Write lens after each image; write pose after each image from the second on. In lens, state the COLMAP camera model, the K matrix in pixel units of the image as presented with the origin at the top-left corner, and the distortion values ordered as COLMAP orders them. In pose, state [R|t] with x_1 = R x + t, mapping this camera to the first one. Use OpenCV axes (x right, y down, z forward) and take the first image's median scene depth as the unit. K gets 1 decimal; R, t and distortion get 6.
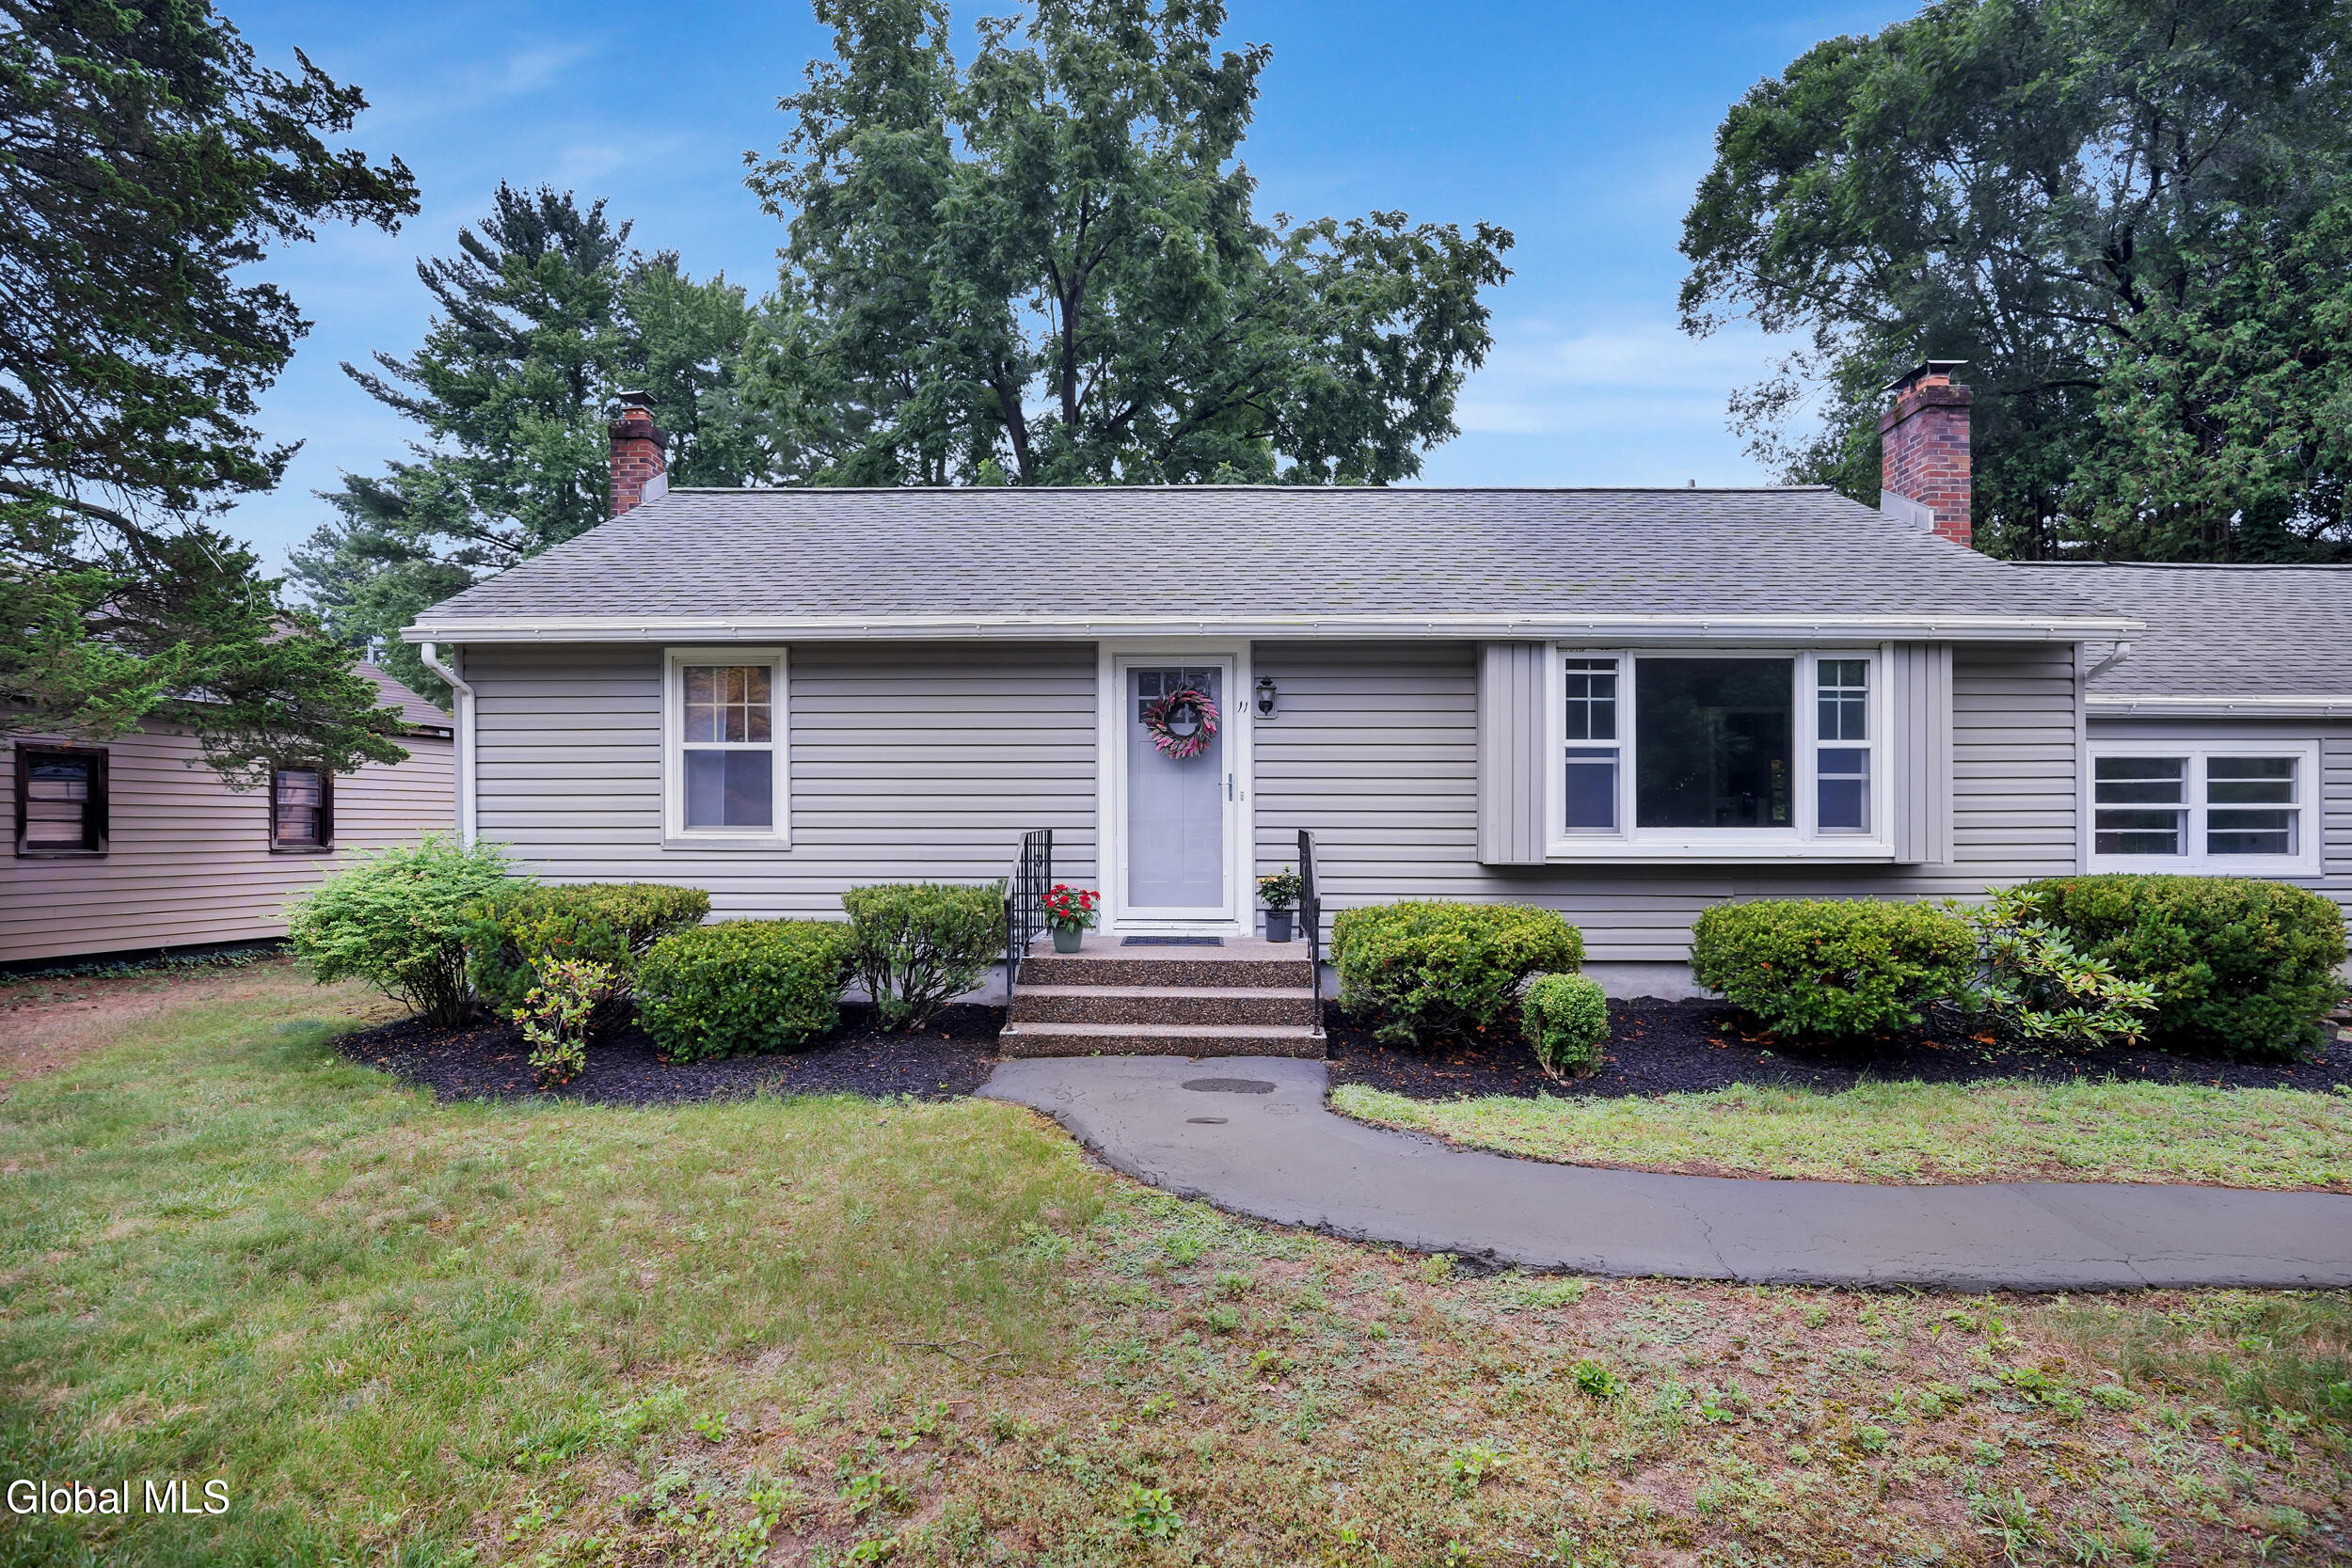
lens RADIAL K [[1162.9, 0, 1171.0], [0, 1162.9, 827.0], [0, 0, 1]] dist [-0.024303, -0.001218]
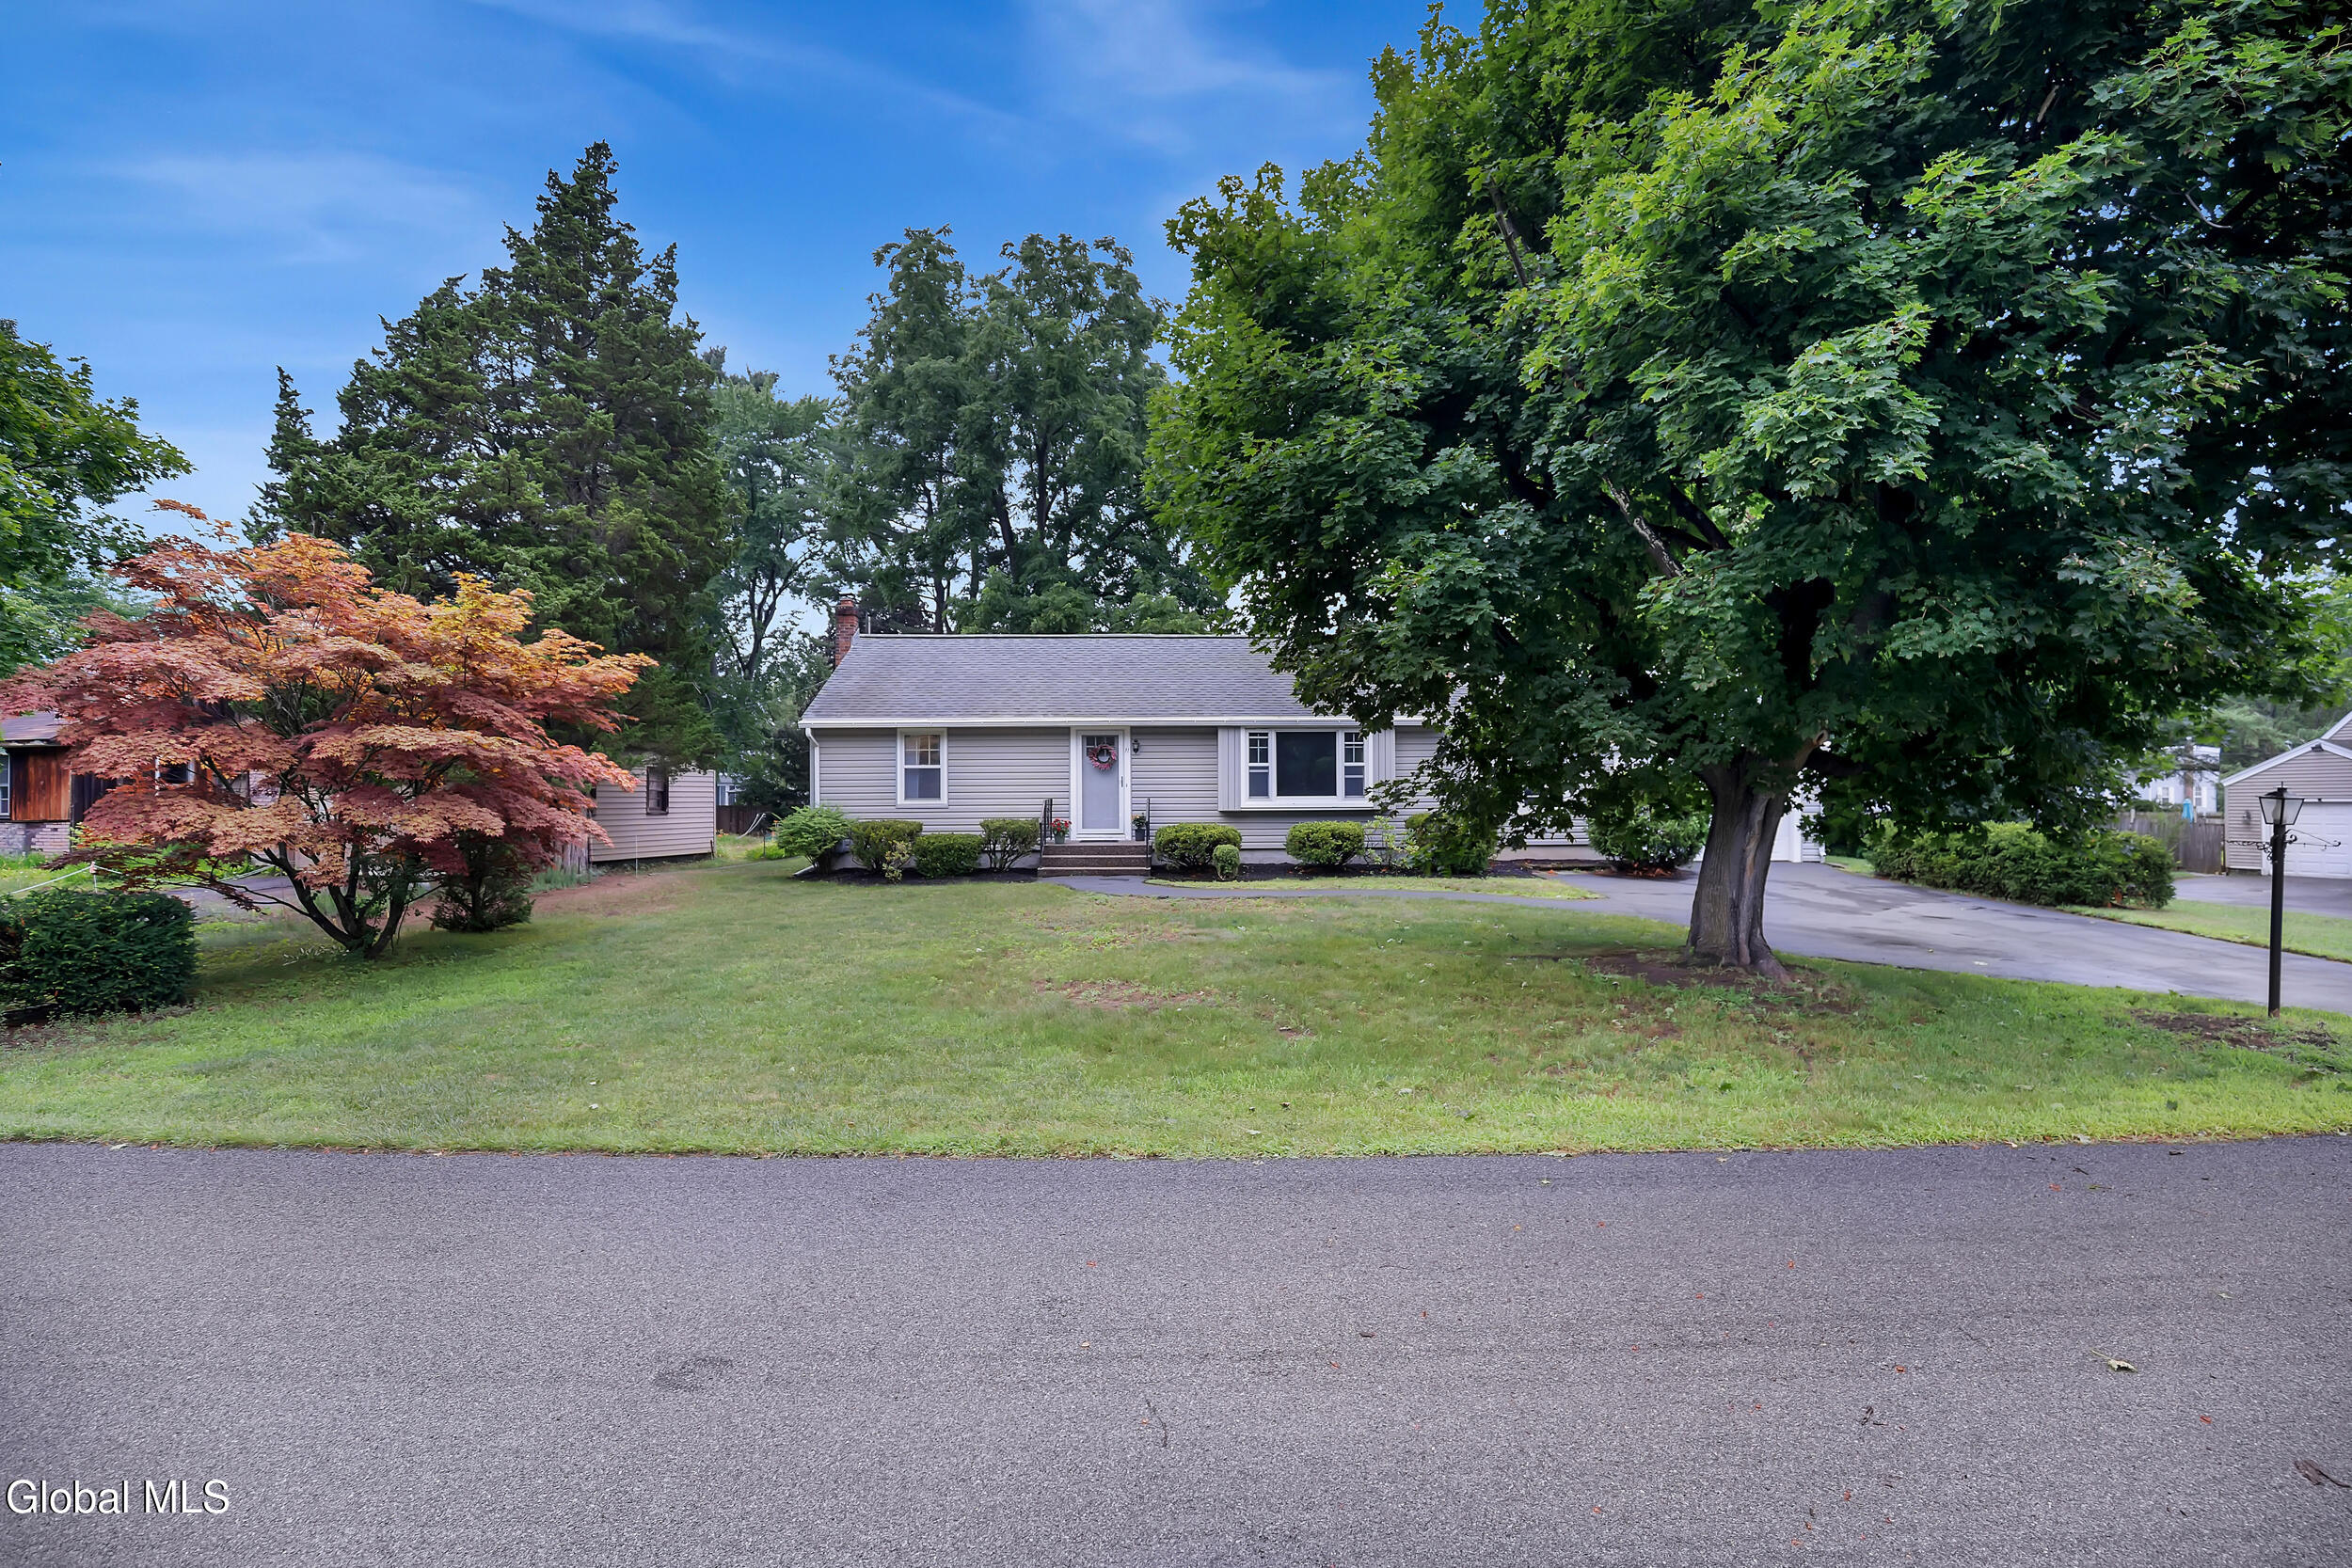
lens RADIAL K [[1102.9, 0, 1188.9], [0, 1102.9, 798.7], [0, 0, 1]] dist [-0.000251, -0.000176]
pose [[0.998660, -0.007463, 0.051216, 0.074226], [0.007594, 0.999968, -0.002364, 0.009855], [-0.051196, 0.002750, 0.998685, -1.467504]]
